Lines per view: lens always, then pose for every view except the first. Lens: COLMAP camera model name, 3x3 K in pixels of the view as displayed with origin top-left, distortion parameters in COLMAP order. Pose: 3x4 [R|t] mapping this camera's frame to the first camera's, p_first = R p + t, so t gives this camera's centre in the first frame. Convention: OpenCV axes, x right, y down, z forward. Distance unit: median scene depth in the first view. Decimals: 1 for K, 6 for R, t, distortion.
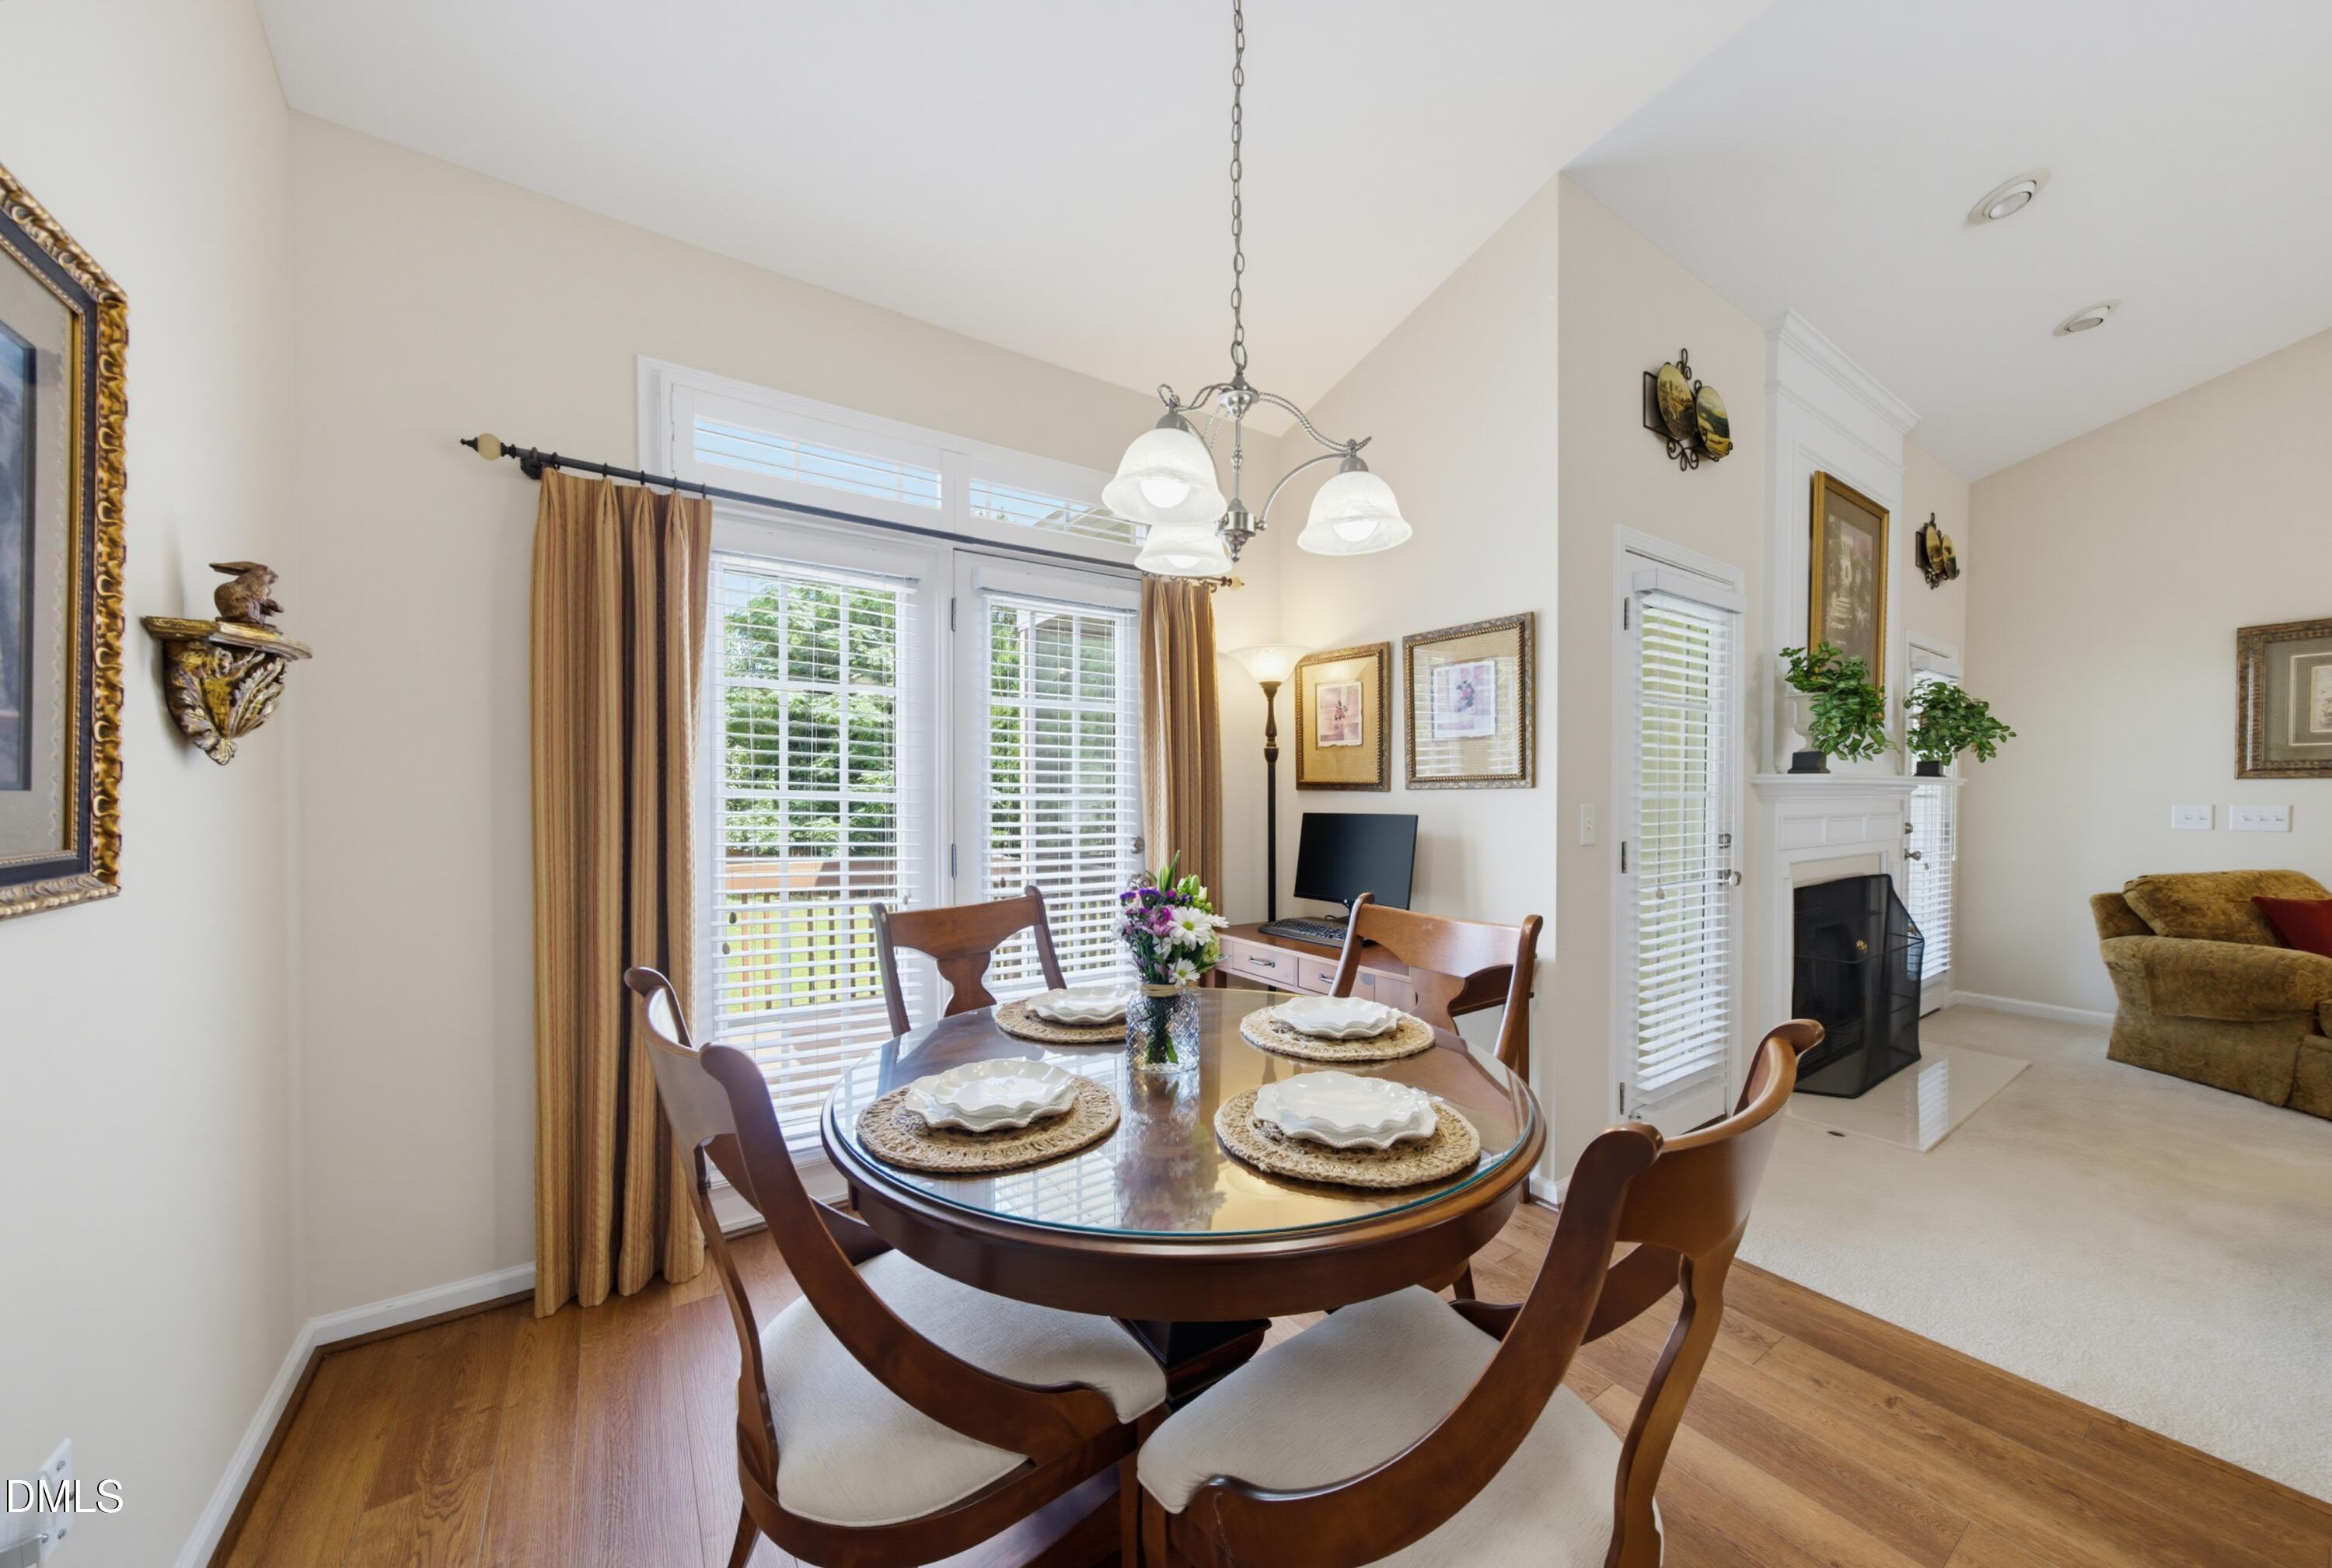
lens RADIAL K [[831.1, 0, 1169.4], [0, 831.1, 805.3], [0, 0, 1]] dist [-0.008843, 0.003800]
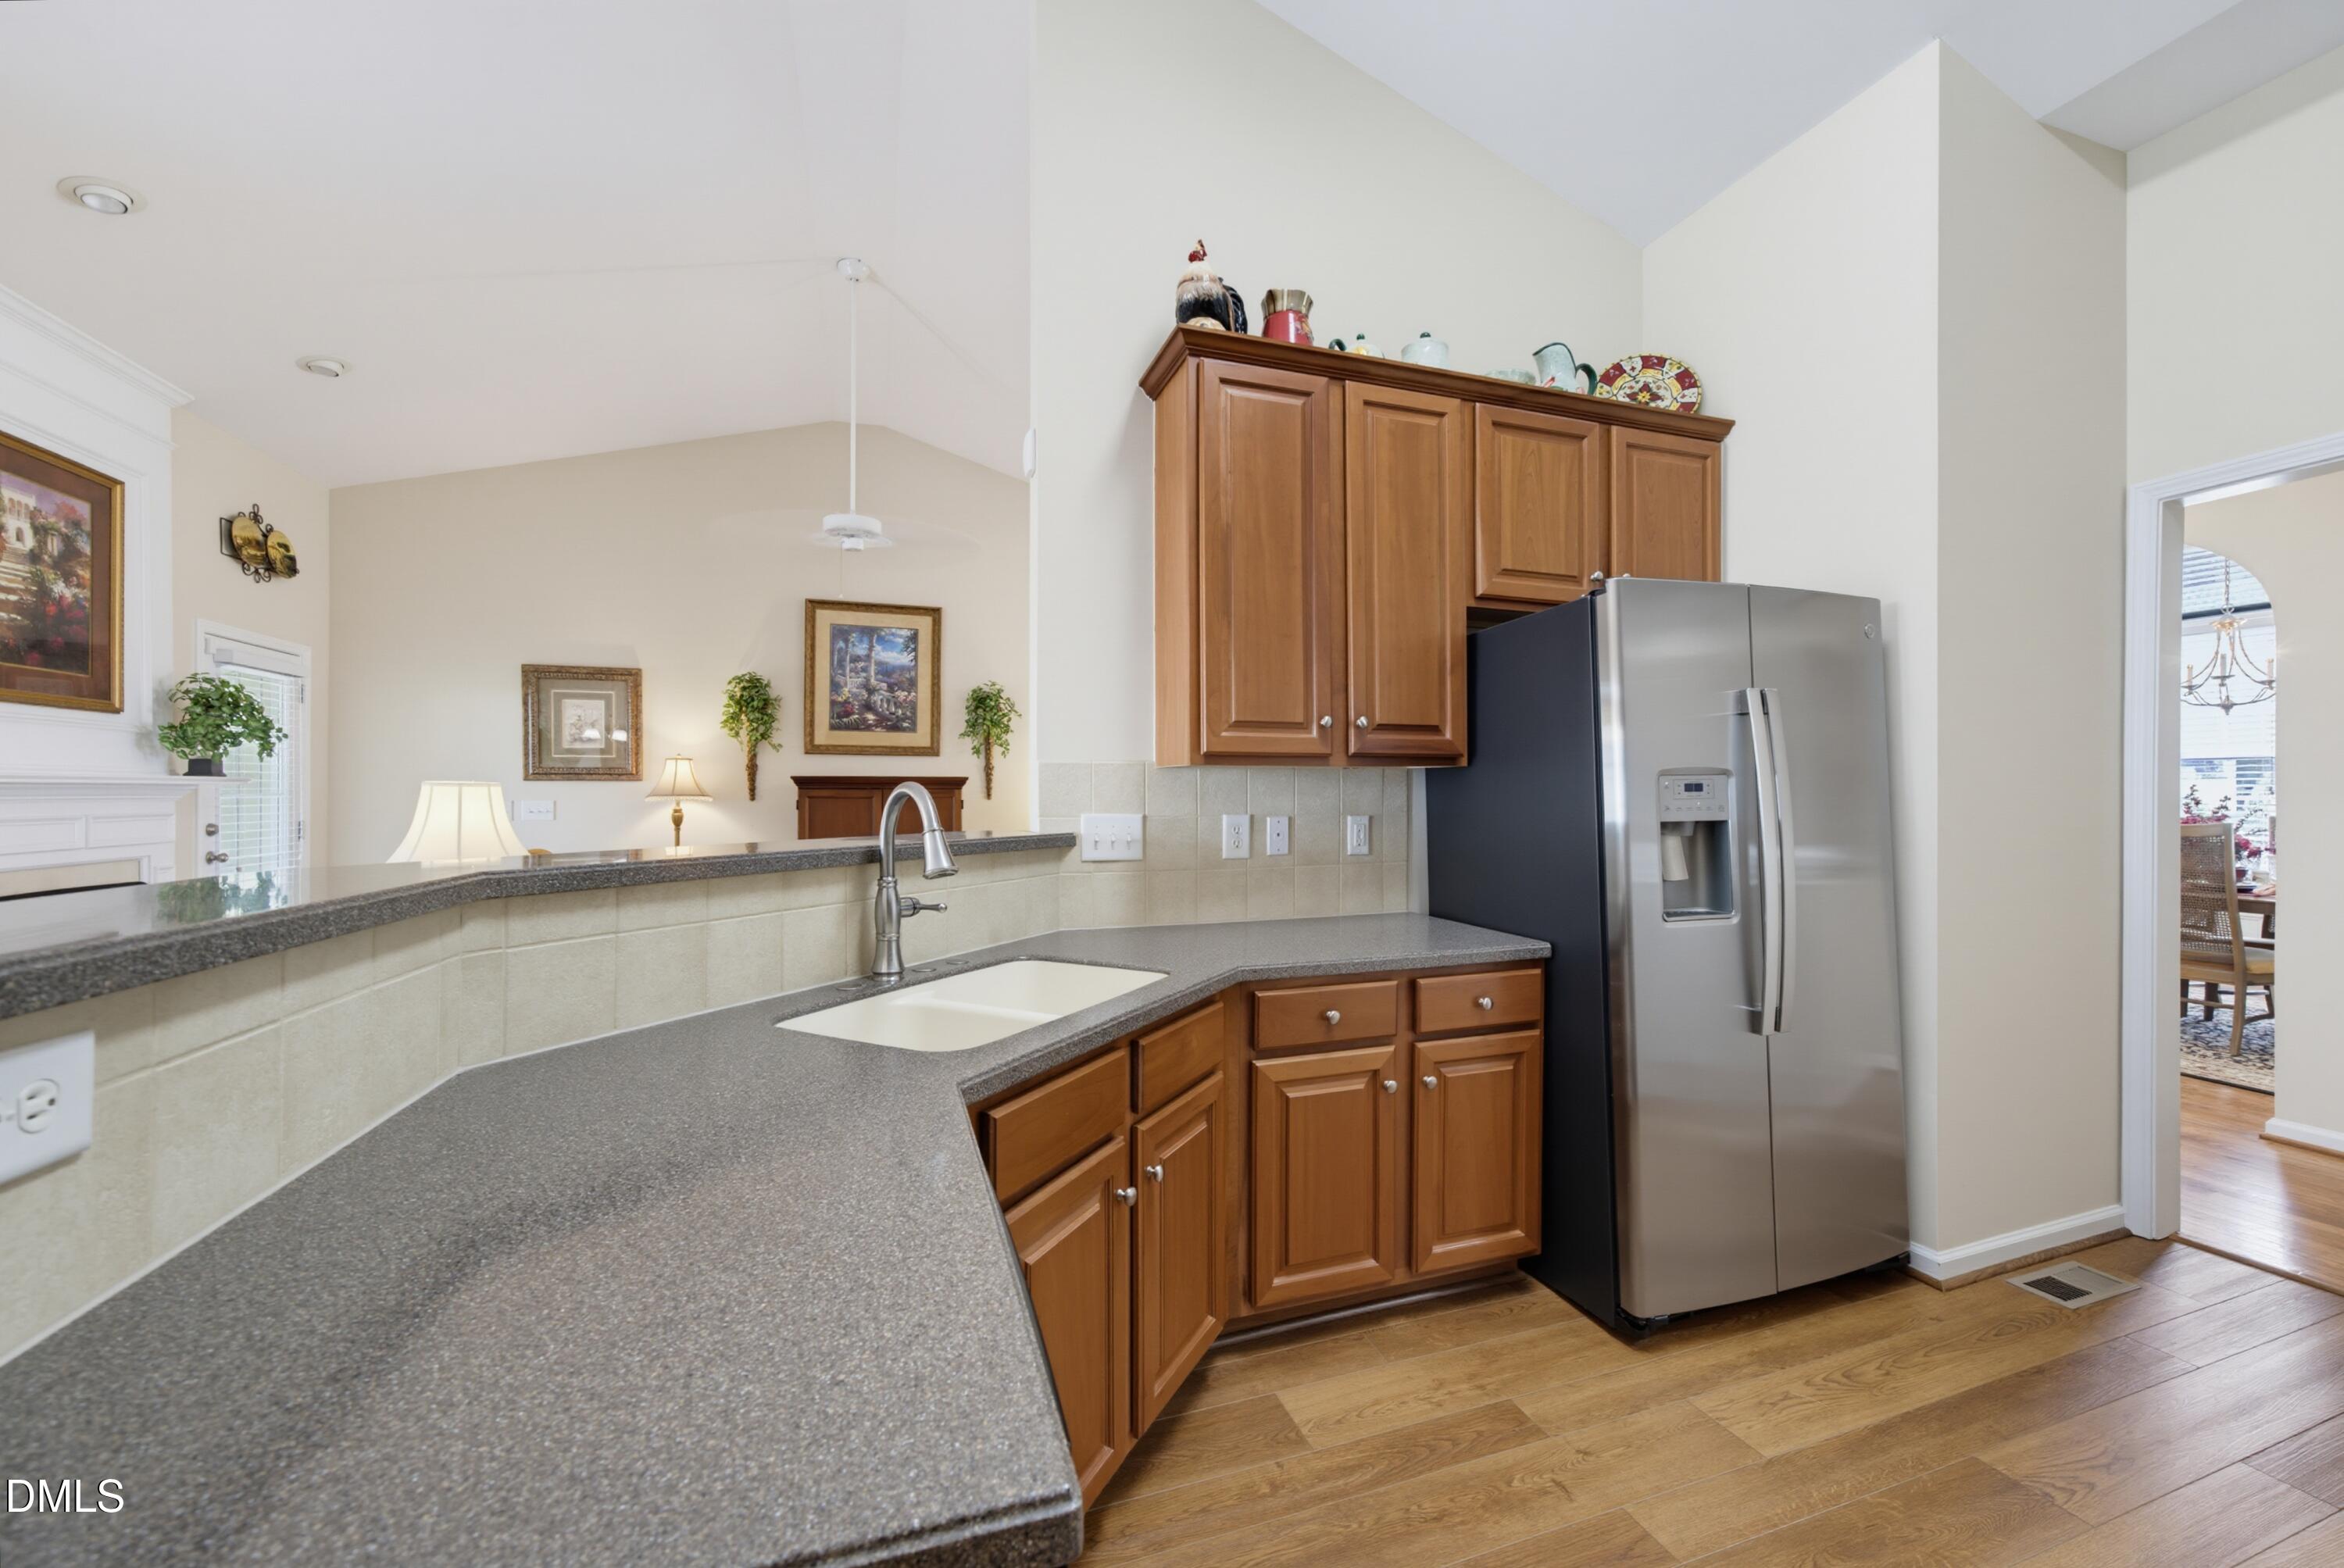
lens RADIAL K [[891.9, 0, 1175.7], [0, 891.9, 791.9], [0, 0, 1]] dist [-0.001990, -0.000113]
pose [[0.262953, -0.002371, 0.964806, 0.240766], [0.014340, 0.999896, -0.001451, 0.002538], [-0.964702, 0.014217, 0.262959, -0.389631]]
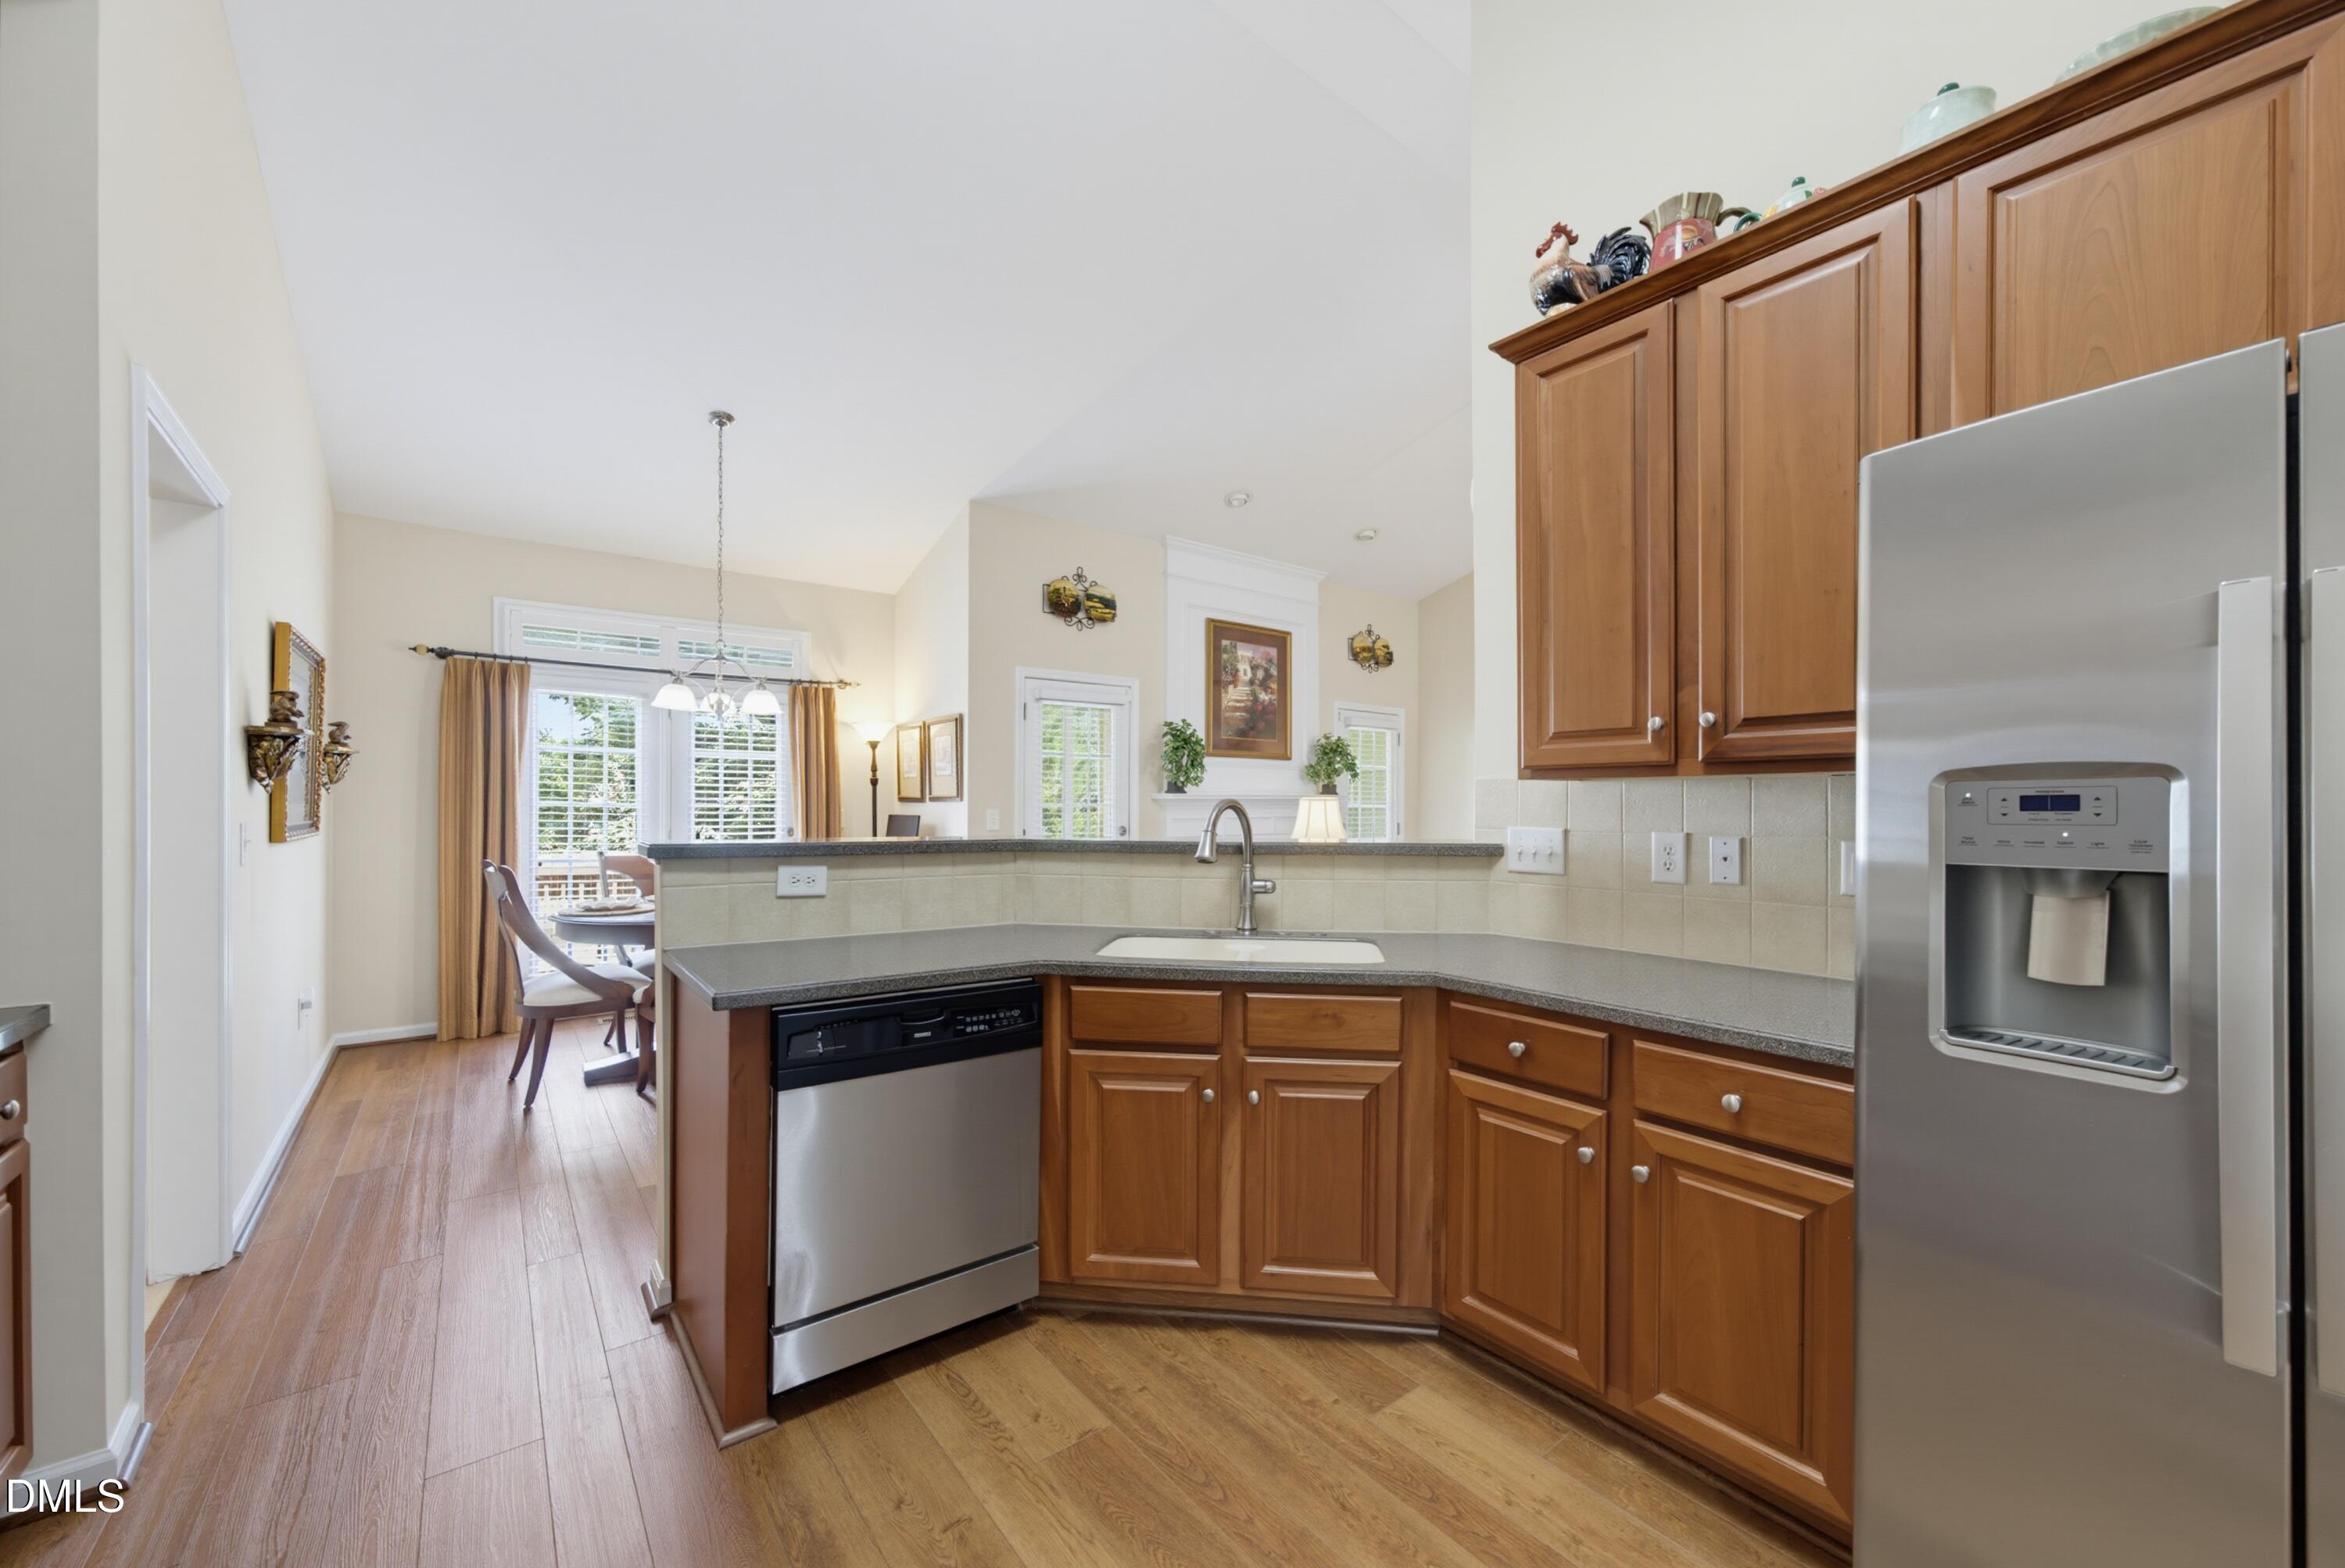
lens RADIAL K [[899.7, 0, 1186.4], [0, 899.7, 797.2], [0, 0, 1]] dist [0.000937, 0.000197]
pose [[0.997530, -0.000138, 0.070246, 0.566249], [0.001390, 0.999841, -0.017767, 0.006663], [-0.070232, 0.017821, 0.997371, -0.829301]]
